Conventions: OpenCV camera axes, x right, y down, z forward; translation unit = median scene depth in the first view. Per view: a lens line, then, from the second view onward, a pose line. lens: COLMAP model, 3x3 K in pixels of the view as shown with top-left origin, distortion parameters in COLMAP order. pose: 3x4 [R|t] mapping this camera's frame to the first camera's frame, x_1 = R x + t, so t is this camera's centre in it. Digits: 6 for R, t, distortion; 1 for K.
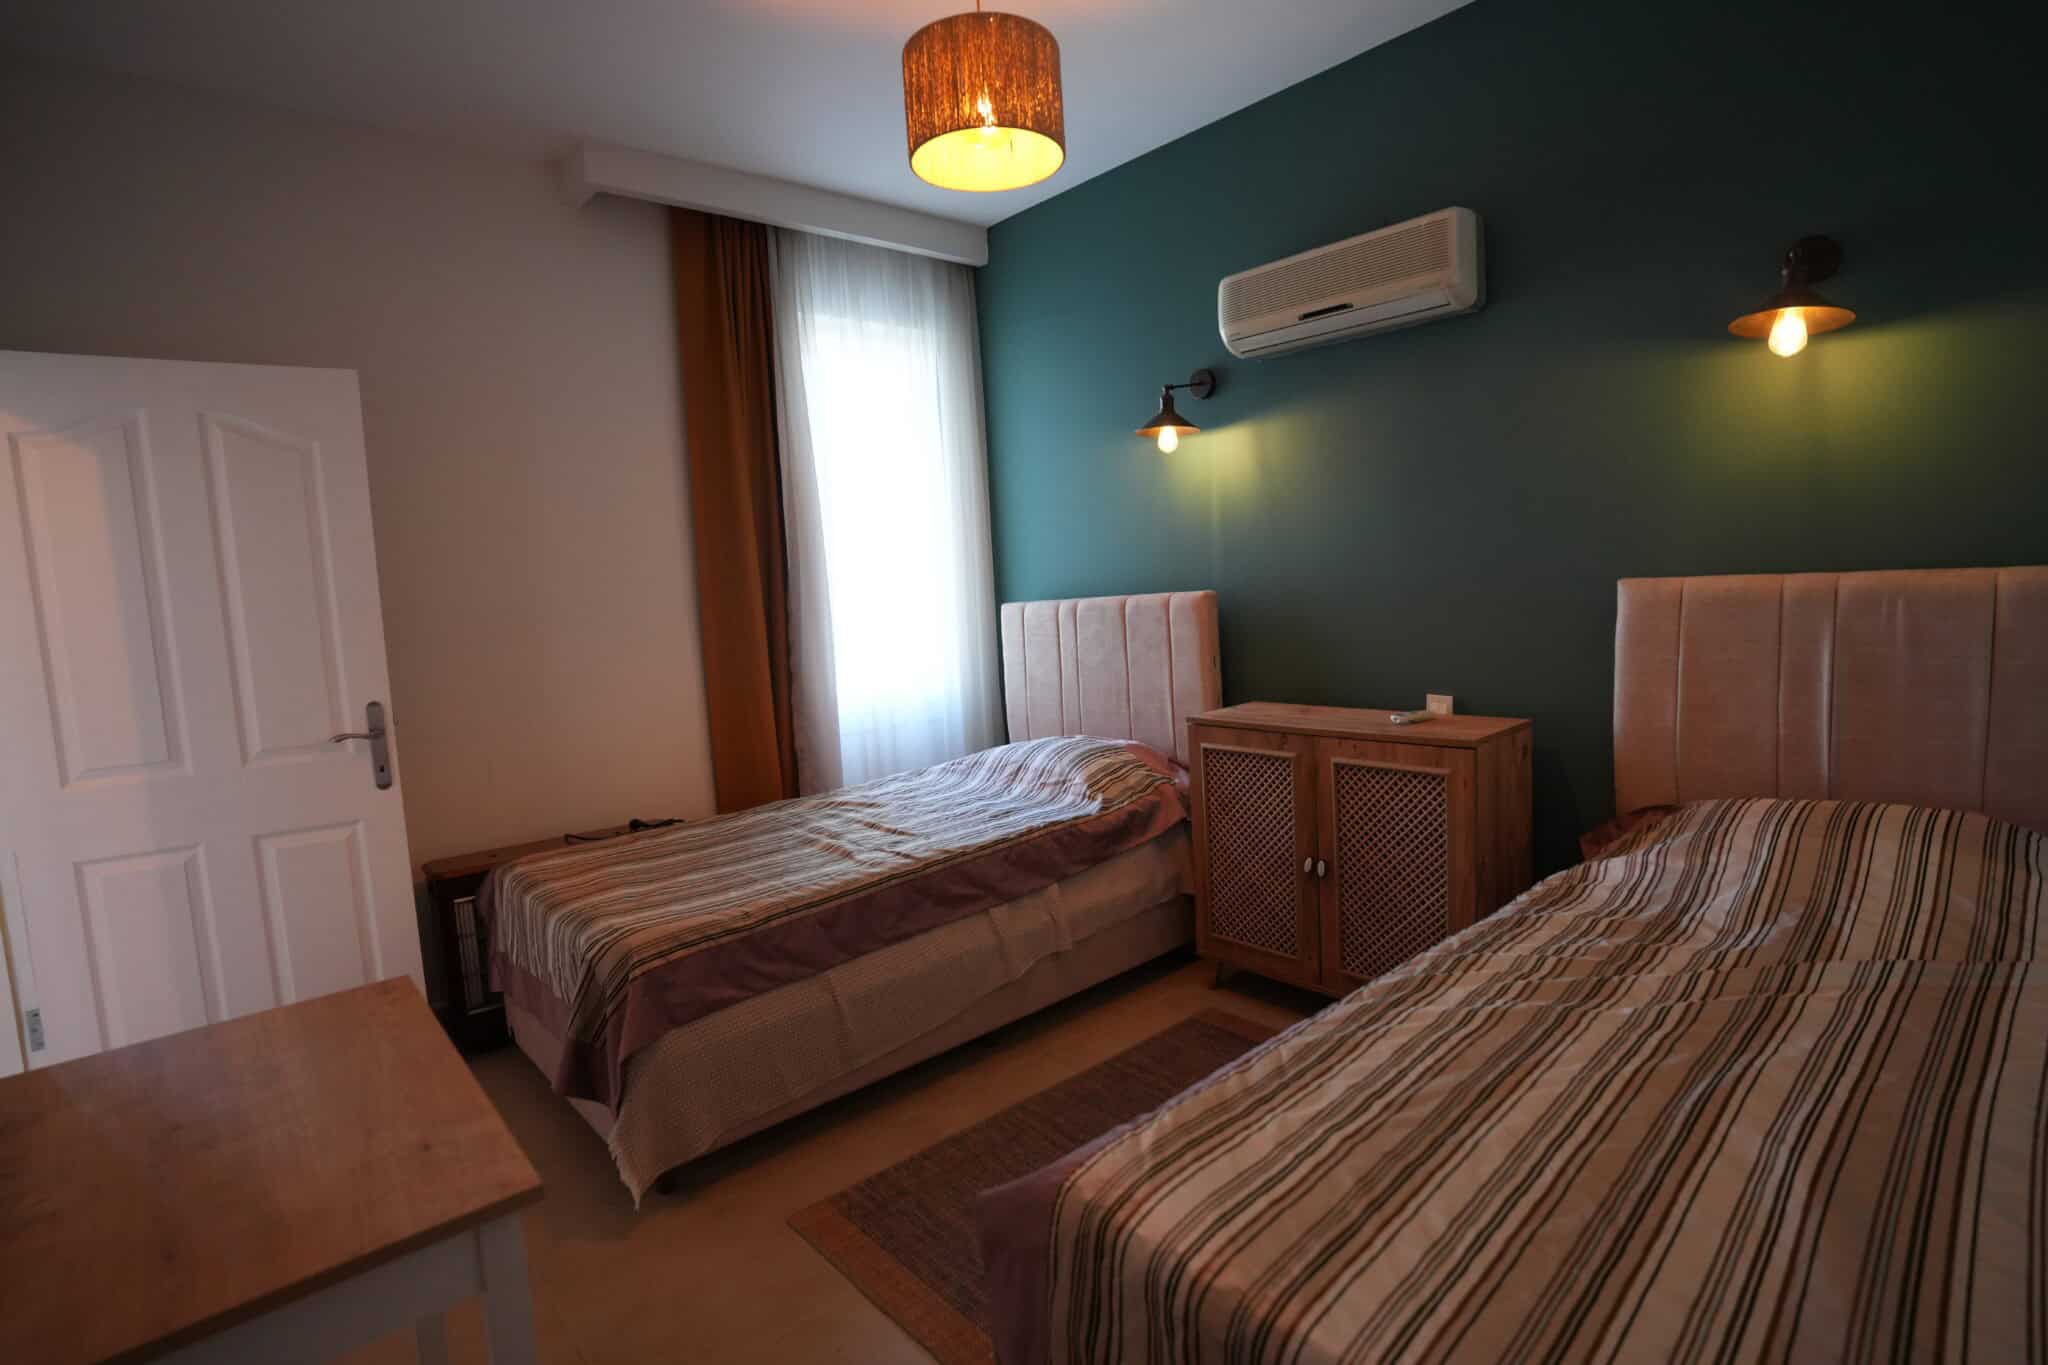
lens RADIAL K [[1001.6, 0, 1017.7], [0, 1001.6, 675.8], [0, 0, 1]] dist [-0.082672, 0.038928]
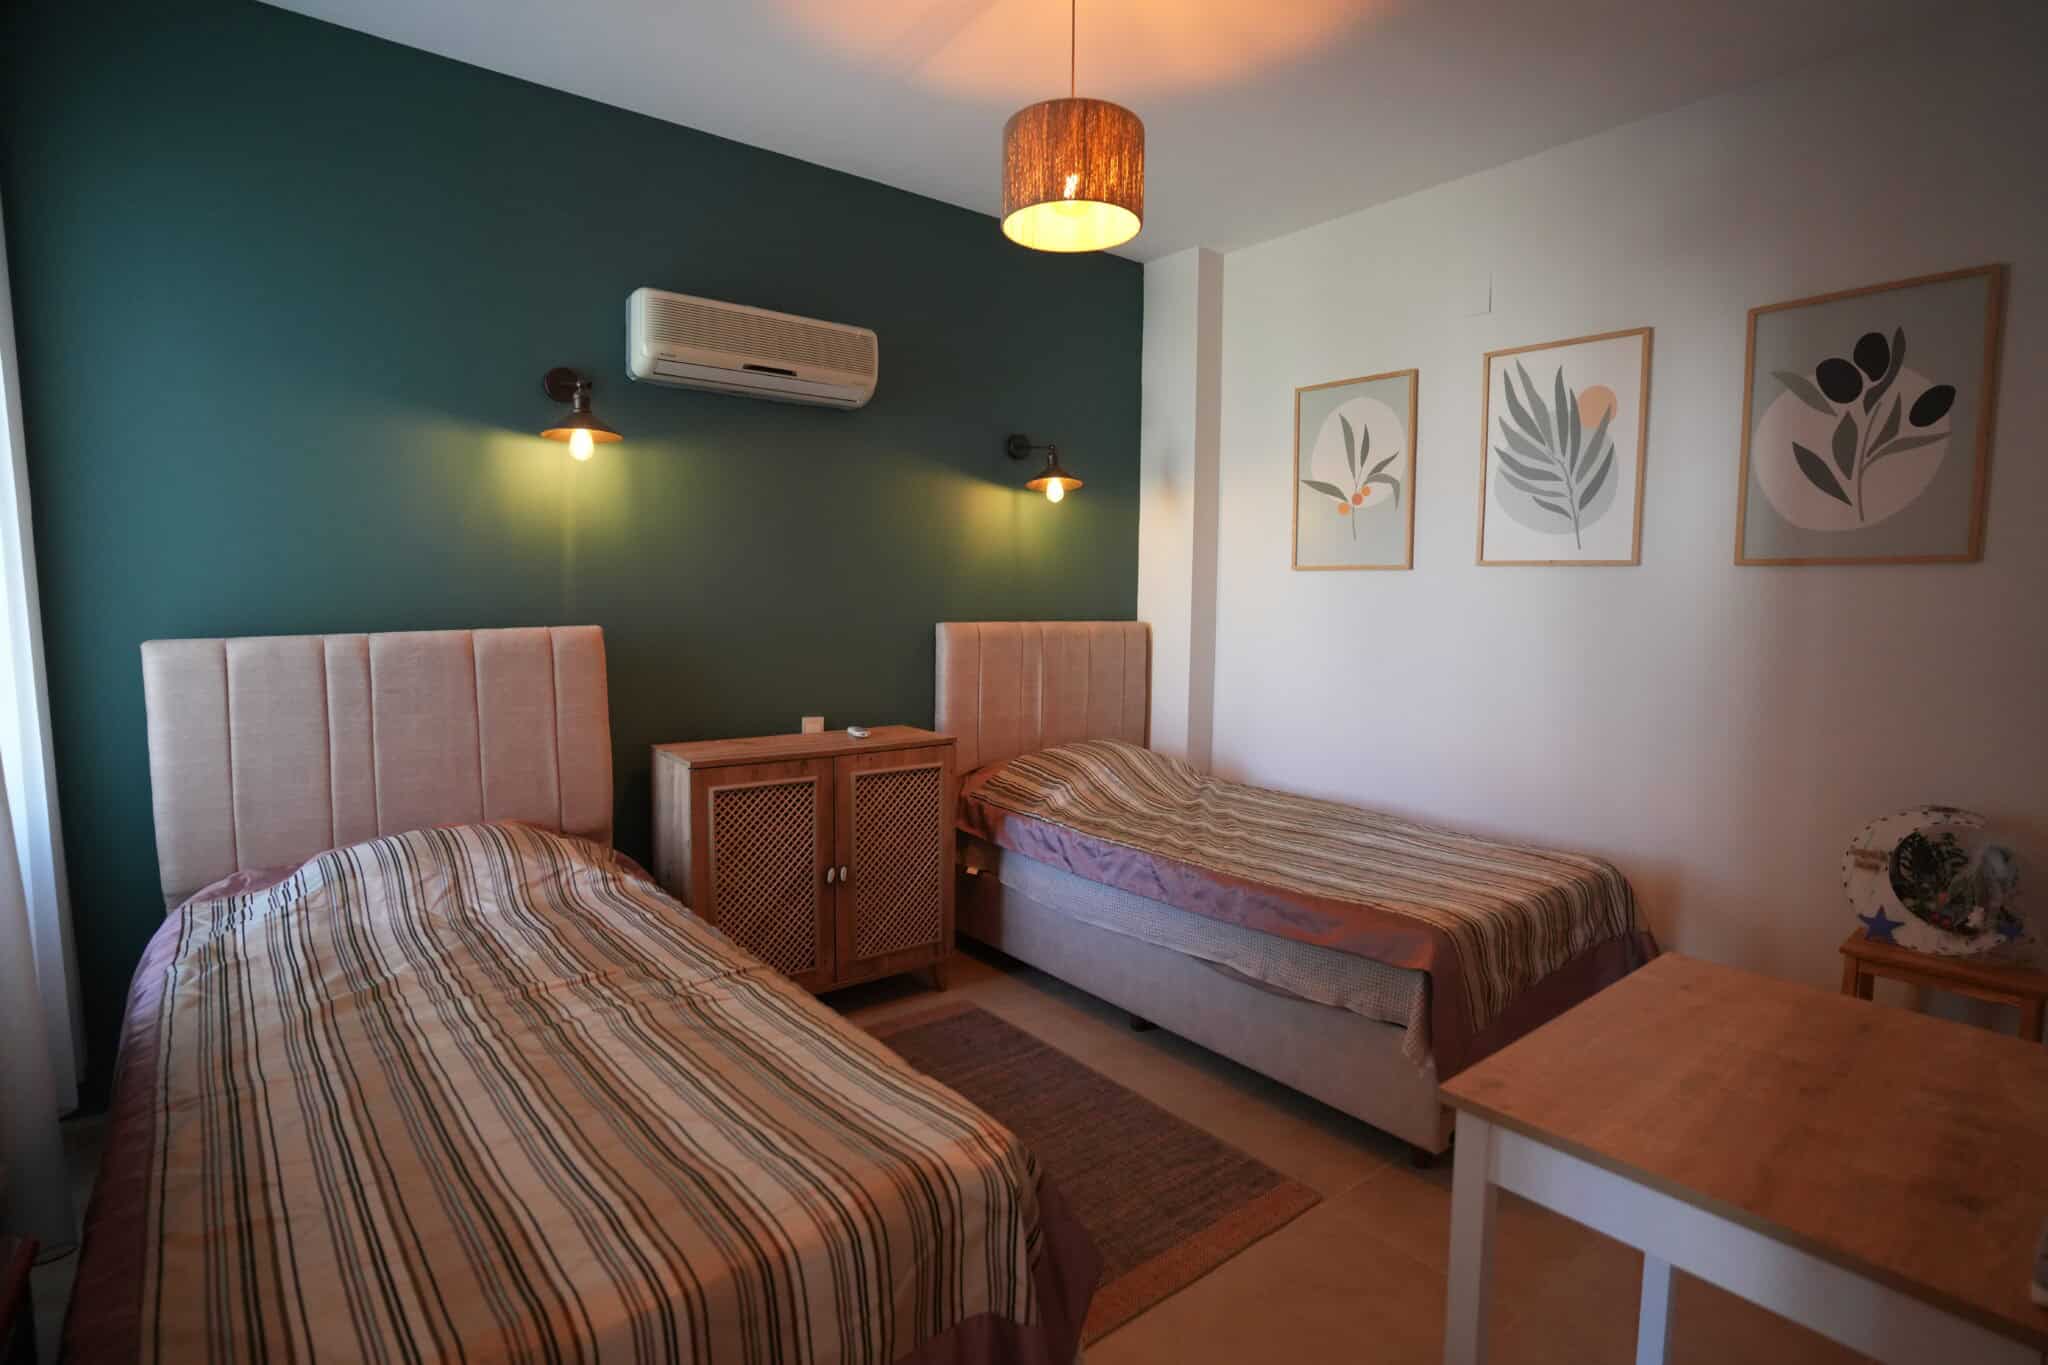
lens RADIAL K [[1034.0, 0, 1021.6], [0, 1034.0, 678.9], [0, 0, 1]] dist [-0.063230, 0.035696]
pose [[0.045873, -0.022954, 0.998684, -0.832055], [0.086156, 0.996102, 0.018937, -0.029554], [-0.995225, 0.085174, 0.047672, 0.717409]]
